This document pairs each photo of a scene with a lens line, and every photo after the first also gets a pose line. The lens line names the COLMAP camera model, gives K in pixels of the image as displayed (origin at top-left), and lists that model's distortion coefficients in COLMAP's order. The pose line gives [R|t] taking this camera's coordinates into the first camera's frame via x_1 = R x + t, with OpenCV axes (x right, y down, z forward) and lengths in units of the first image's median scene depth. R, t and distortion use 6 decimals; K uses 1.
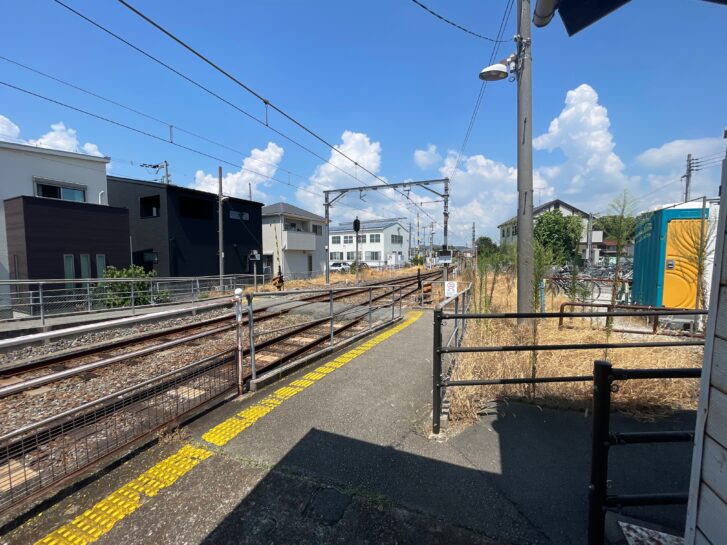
lens RADIAL K [[290.2, 0, 363.7], [0, 290.2, 276.3], [0, 0, 1]] dist [-0.000137, -0.000264]
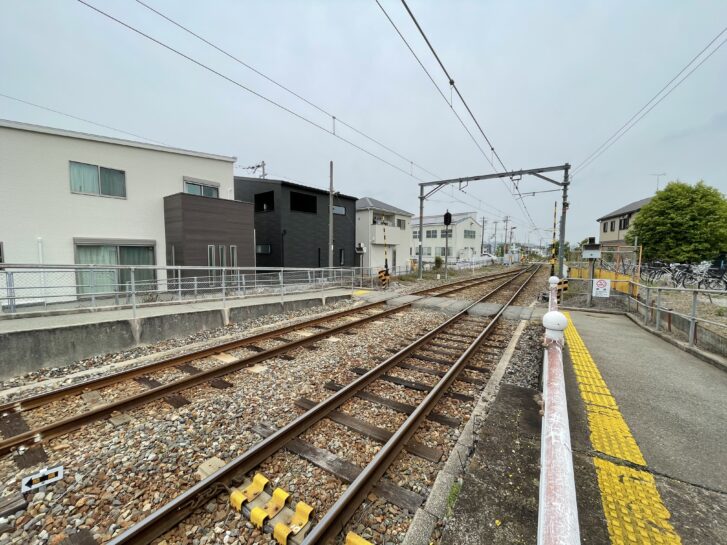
lens RADIAL K [[290.2, 0, 363.2], [0, 290.2, 272.5], [0, 0, 1]] dist [-0.000137, -0.000264]
pose [[0.984154, 0.023763, -0.175715, -0.169280], [-0.023619, 0.999717, 0.002908, 0.008429], [0.175734, 0.001288, 0.984437, 0.003443]]
